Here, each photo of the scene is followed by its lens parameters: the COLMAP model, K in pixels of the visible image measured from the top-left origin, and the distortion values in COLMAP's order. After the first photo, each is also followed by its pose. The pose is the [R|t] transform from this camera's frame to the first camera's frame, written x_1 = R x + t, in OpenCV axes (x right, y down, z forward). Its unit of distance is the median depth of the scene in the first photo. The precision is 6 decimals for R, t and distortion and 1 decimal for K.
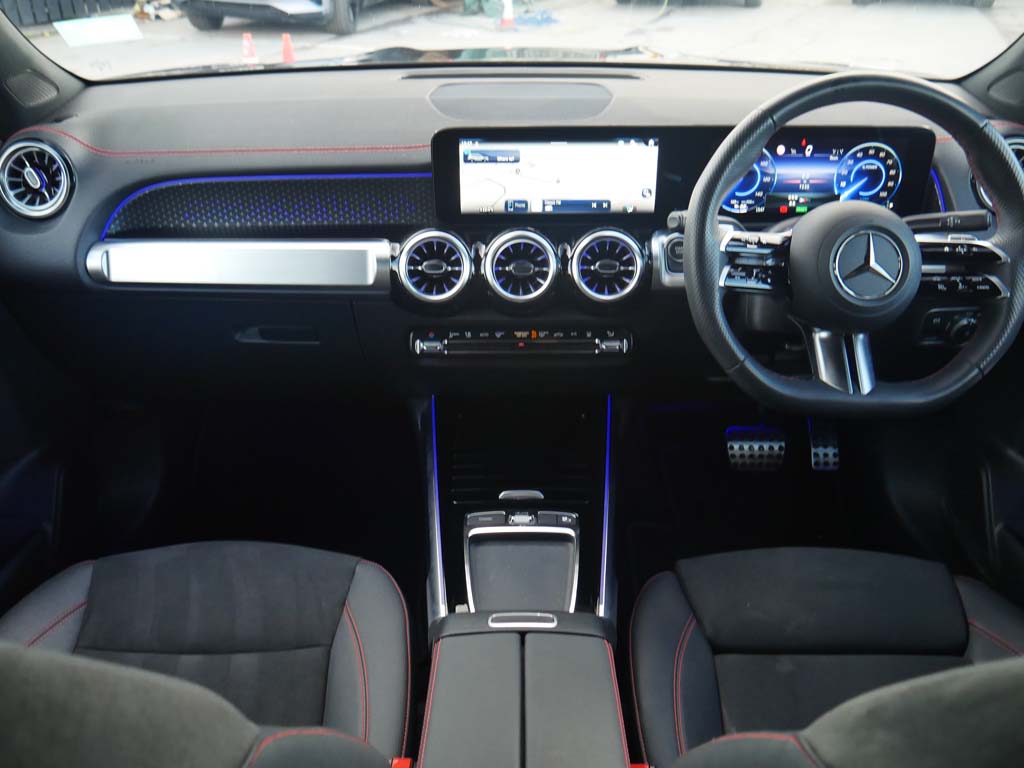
lens RADIAL K [[836.7, 0, 518.5], [0, 836.7, 385.6], [0, 0, 1]] dist [-0.035560, 0.002340]
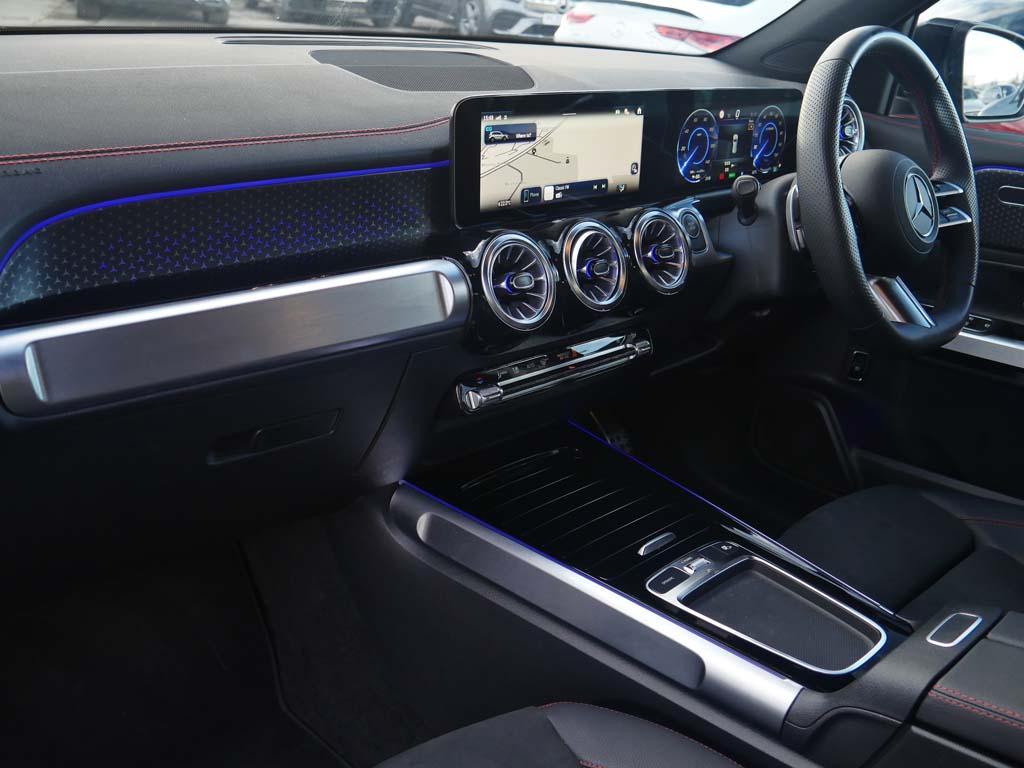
lens RADIAL K [[1025.2, 0, 513.5], [0, 1025.2, 381.1], [0, 0, 1]] dist [-0.100269, 0.000000]
pose [[0.703307, -0.207628, 0.679889, -0.709655], [0.275056, 0.961386, 0.009063, -0.062472], [-0.655518, 0.180633, 0.733259, 0.347068]]
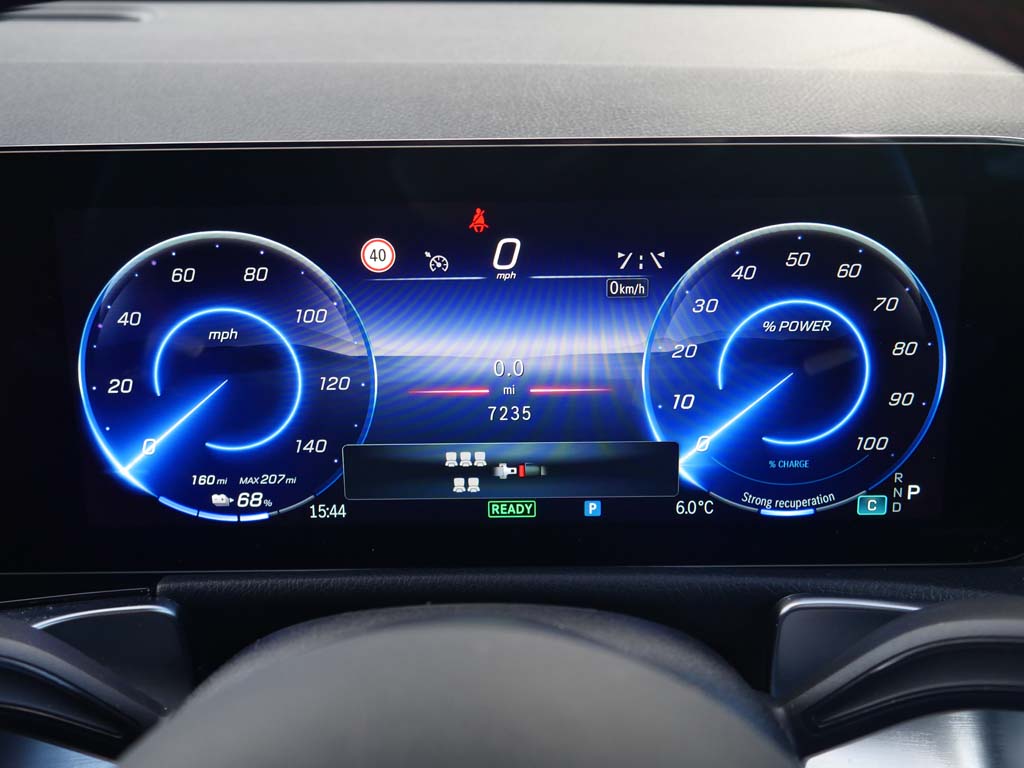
lens RADIAL K [[1202.9, 0, 513.9], [0, 1202.9, 379.2], [0, 0, 1]] dist [0.000873, 0.000000]
pose [[0.999950, -0.002848, -0.009554, 0.350254], [0.001422, 0.989265, -0.146123, -0.202567], [0.009868, 0.146103, 0.989220, 0.683992]]
